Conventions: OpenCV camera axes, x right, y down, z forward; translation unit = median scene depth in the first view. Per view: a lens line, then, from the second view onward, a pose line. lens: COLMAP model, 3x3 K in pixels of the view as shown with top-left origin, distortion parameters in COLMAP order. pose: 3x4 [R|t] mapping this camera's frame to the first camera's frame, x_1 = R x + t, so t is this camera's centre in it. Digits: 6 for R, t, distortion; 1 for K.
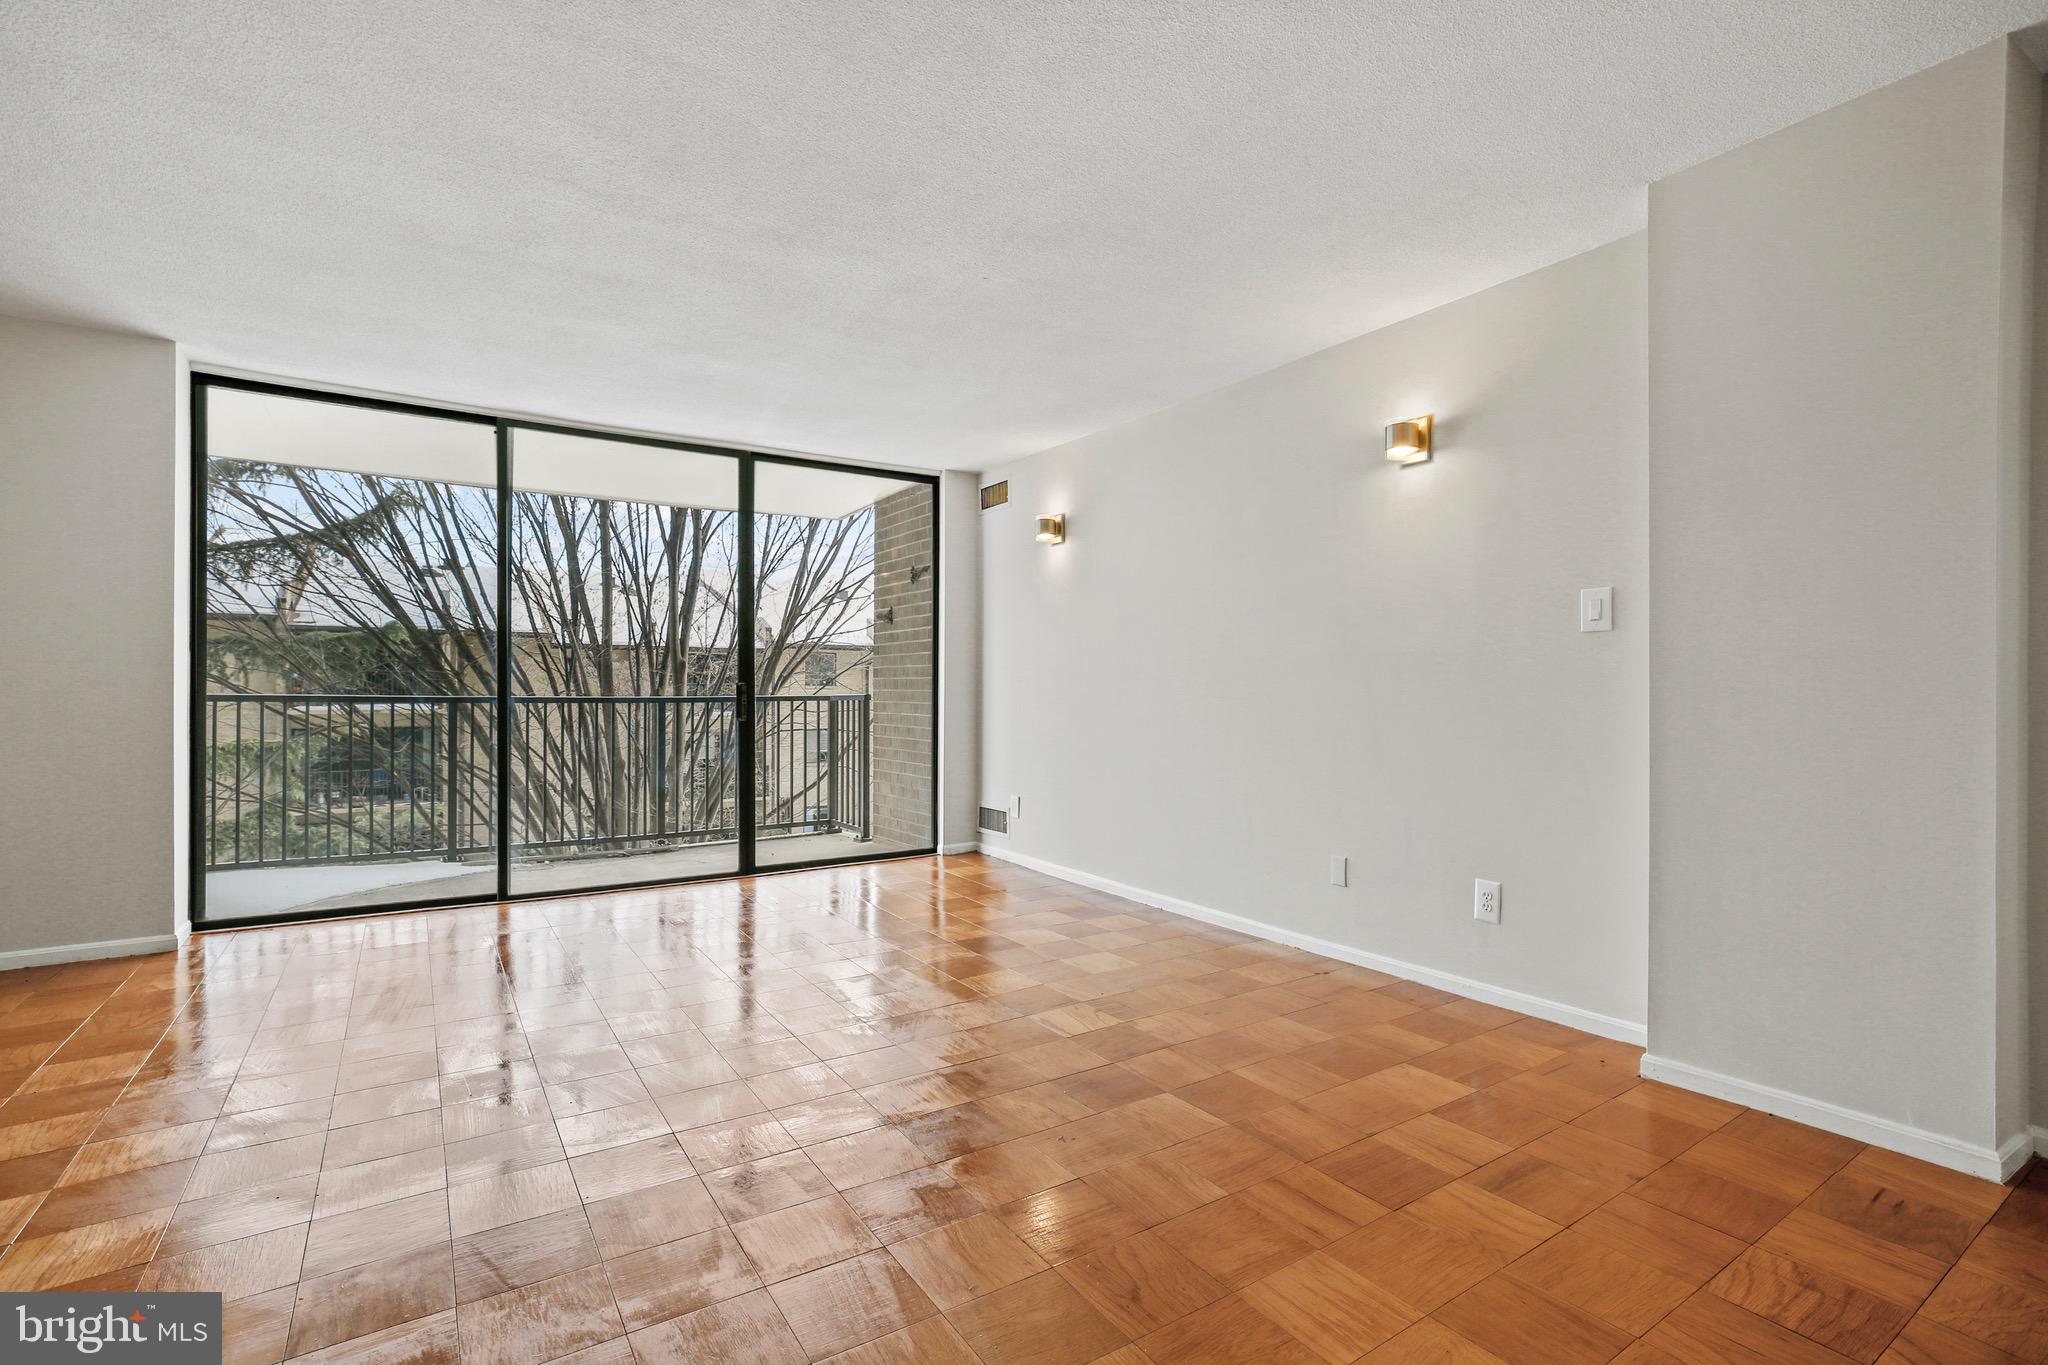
lens RADIAL K [[919.4, 0, 1013.0], [0, 919.4, 697.1], [0, 0, 1]] dist [-0.022635, 0.000465]
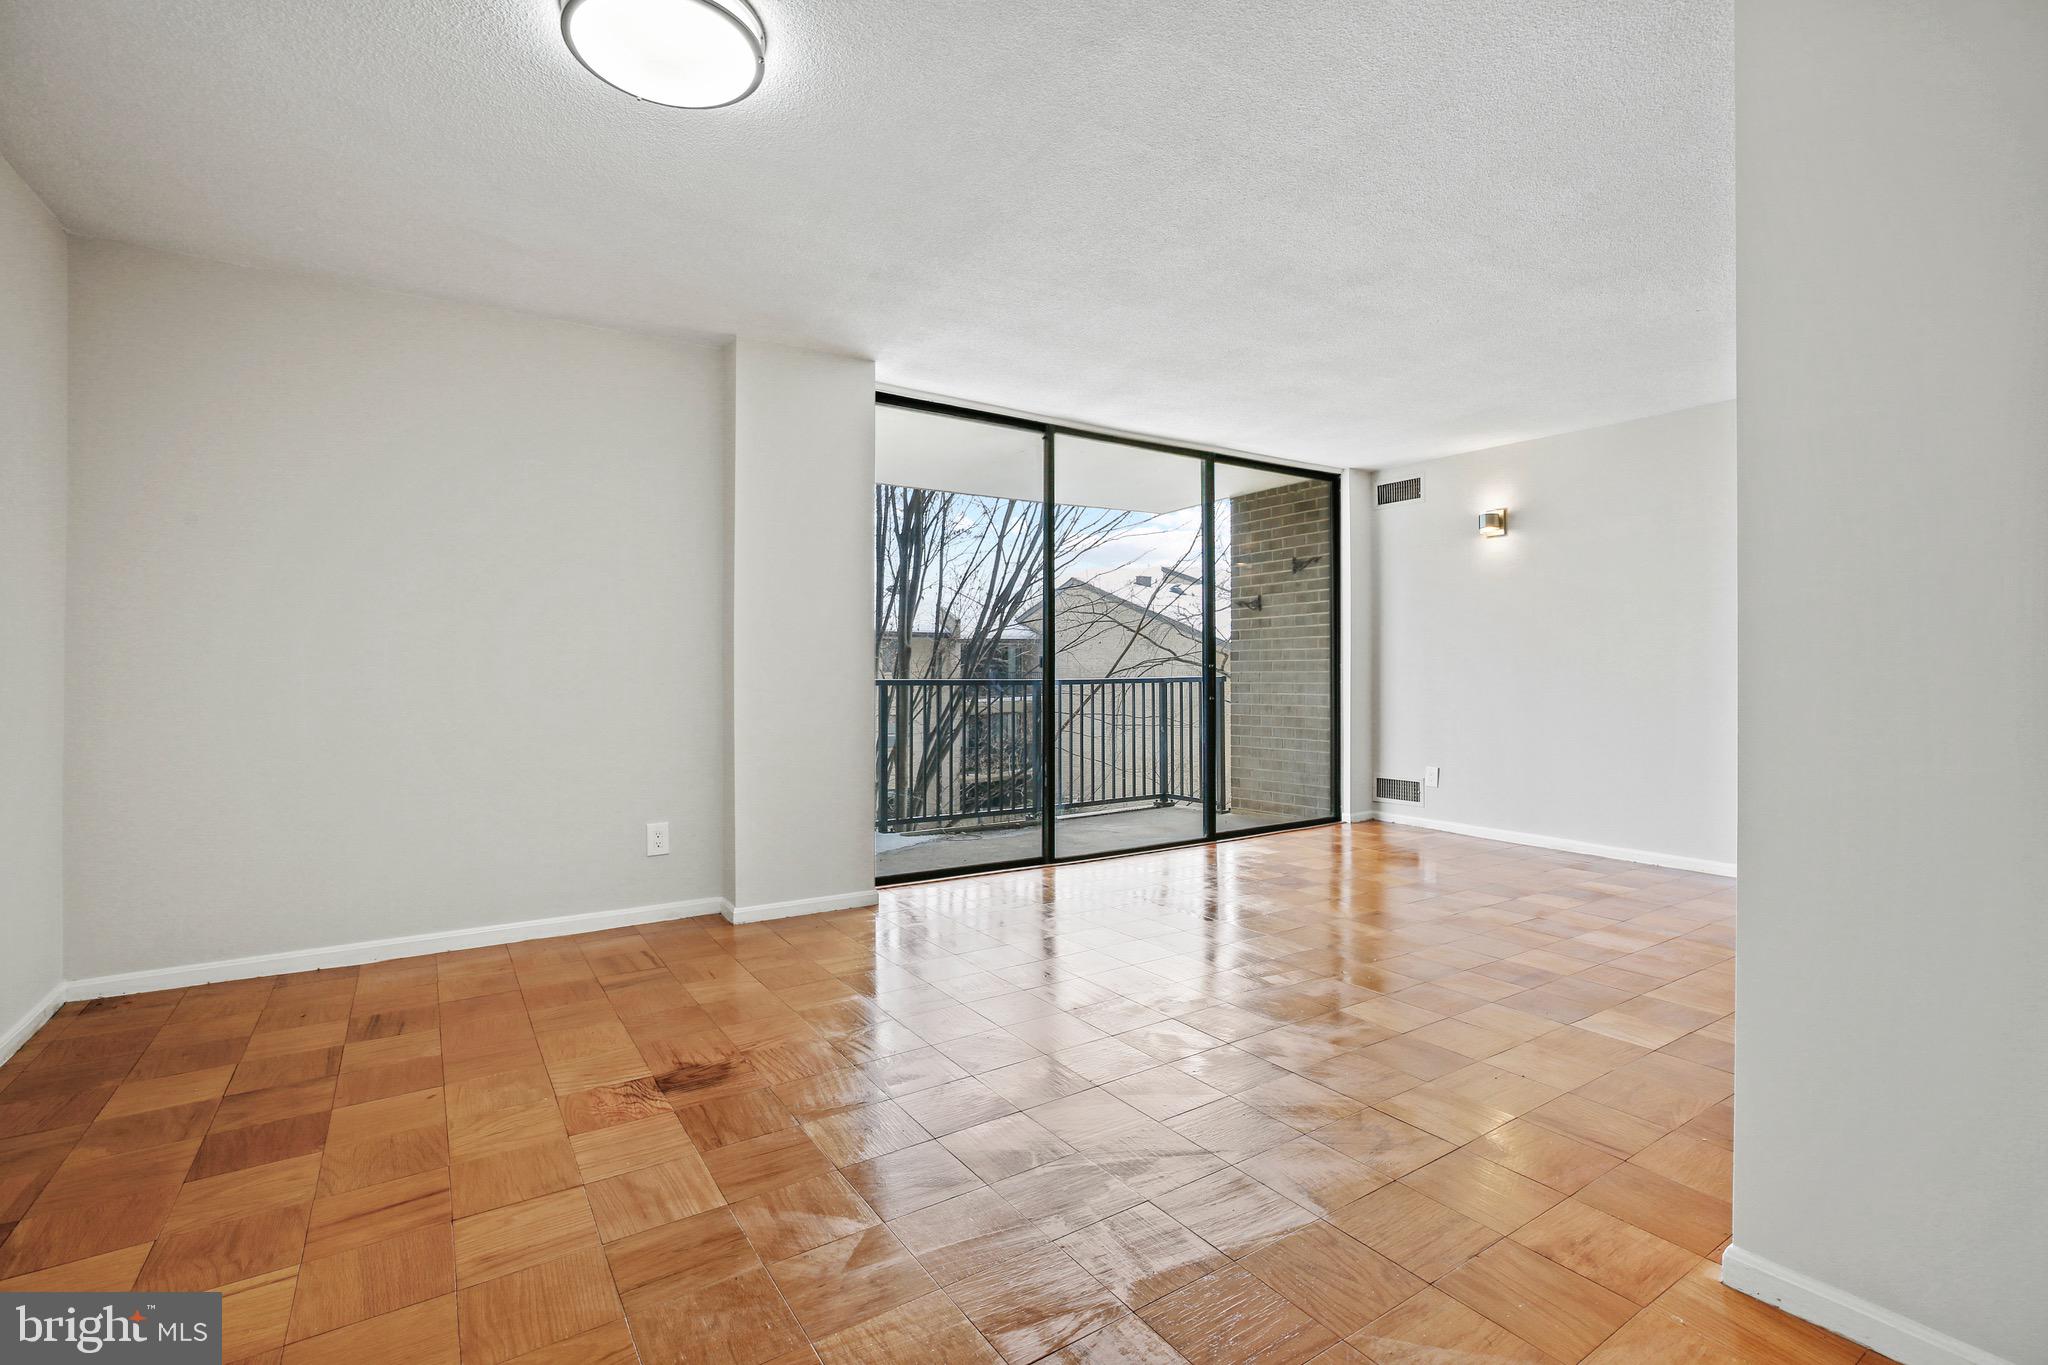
lens RADIAL K [[940.7, 0, 1024.0], [0, 940.7, 682.5], [0, 0, 1]] dist [0.027136, 0.000158]
pose [[0.999862, -0.006610, 0.015251, -0.461899], [0.006632, 0.999977, -0.001371, 0.004942], [-0.015241, 0.001472, 0.999883, -0.107196]]
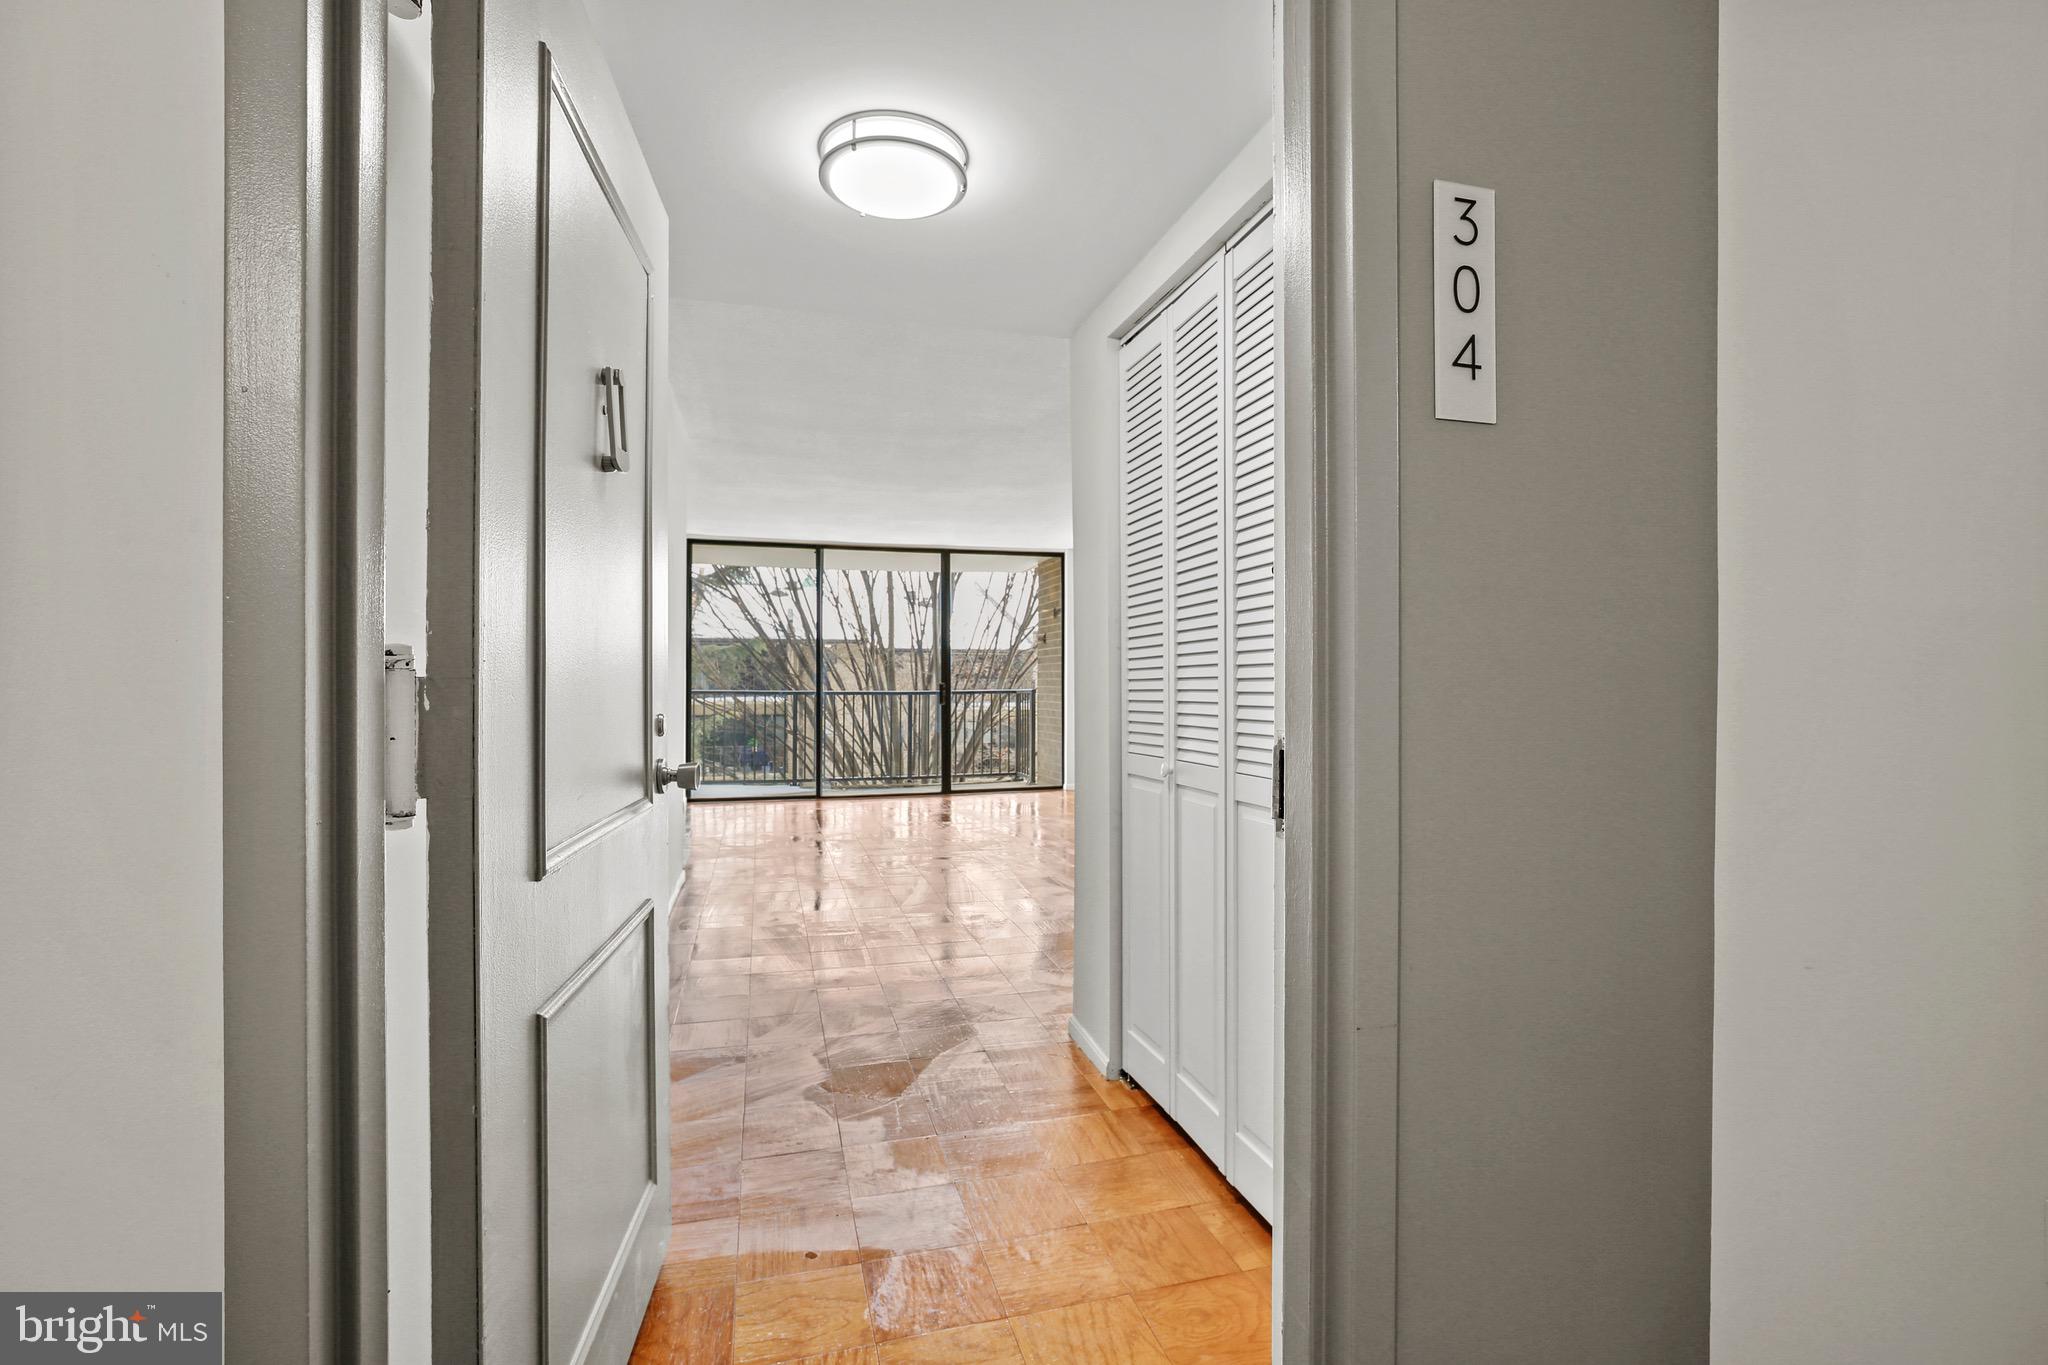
lens RADIAL K [[919.4, 0, 1013.0], [0, 919.4, 697.1], [0, 0, 1]] dist [-0.022635, 0.000465]
pose [[0.949870, 0.000257, -0.312646, 0.323589], [0.002266, 0.999968, 0.007707, -0.002713], [0.312638, -0.008029, 0.949838, -0.525981]]
